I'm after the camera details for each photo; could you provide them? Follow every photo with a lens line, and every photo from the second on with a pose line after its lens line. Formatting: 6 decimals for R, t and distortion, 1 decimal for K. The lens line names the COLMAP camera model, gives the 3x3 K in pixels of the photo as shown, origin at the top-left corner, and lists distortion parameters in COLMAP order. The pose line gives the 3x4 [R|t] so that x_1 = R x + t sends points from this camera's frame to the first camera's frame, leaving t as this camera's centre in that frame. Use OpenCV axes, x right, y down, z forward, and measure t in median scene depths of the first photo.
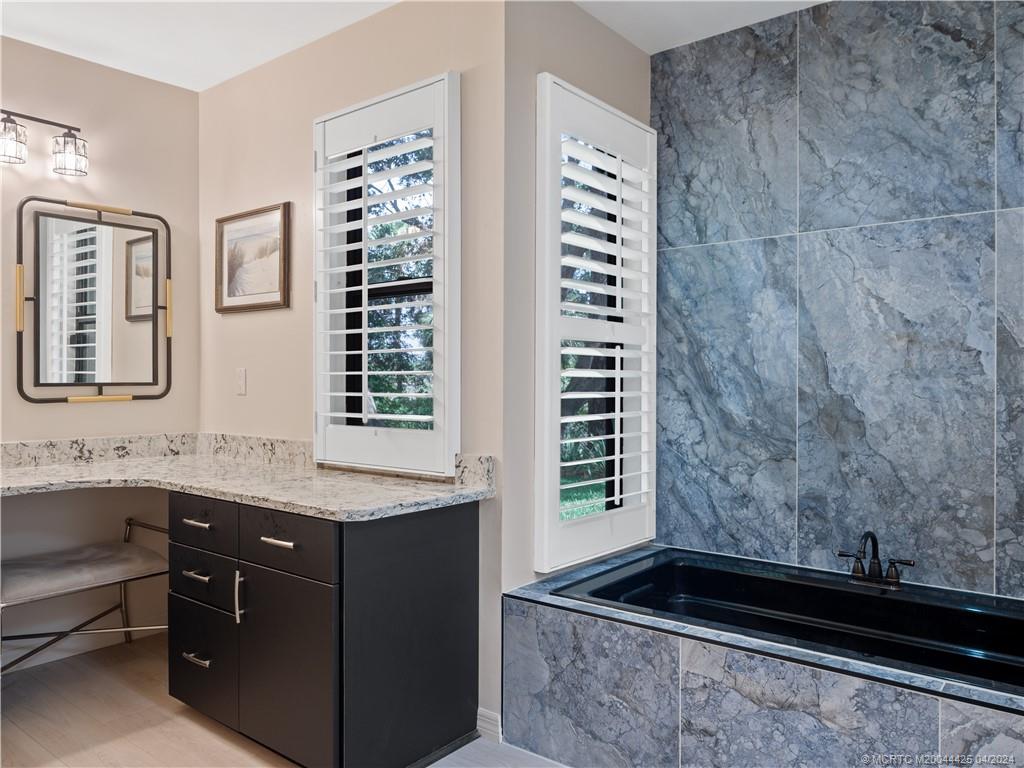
lens RADIAL K [[732.5, 0, 513.5], [0, 732.5, 384.3], [0, 0, 1]] dist [-0.008256, 0.001772]
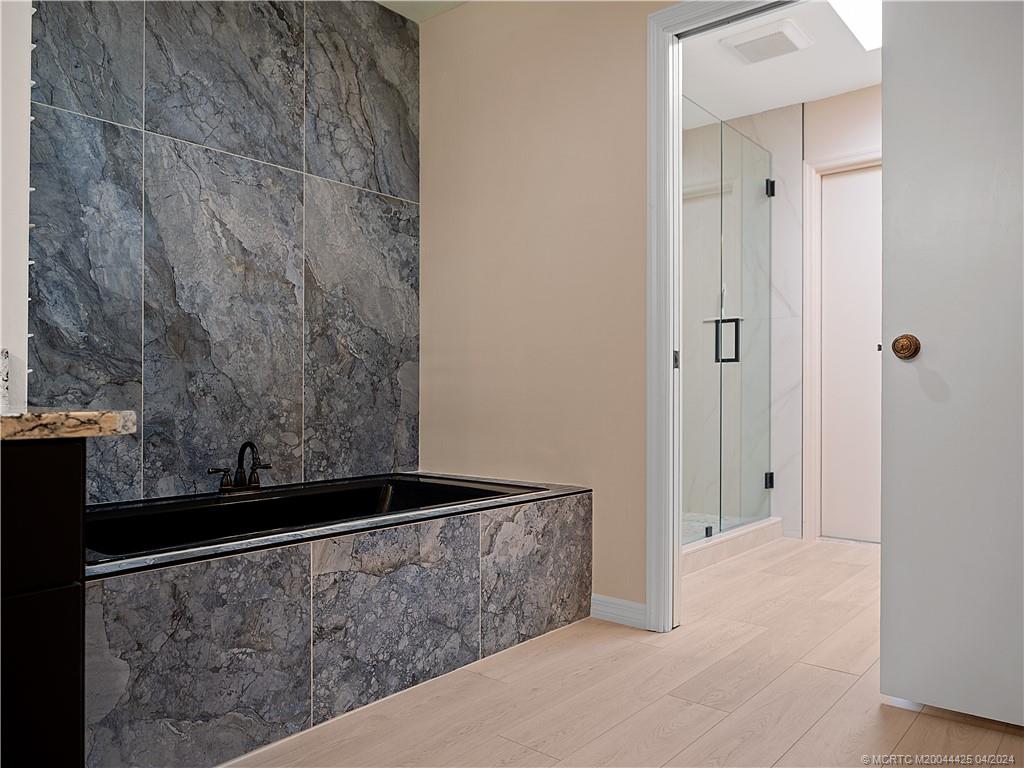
lens RADIAL K [[732.5, 0, 512.9], [0, 732.5, 386.0], [0, 0, 1]] dist [-0.008256, 0.001772]
pose [[0.047543, 0.002335, 0.998866, -0.540373], [-0.004609, 0.999987, -0.002118, 0.119617], [-0.998859, -0.004503, 0.047554, 0.558723]]
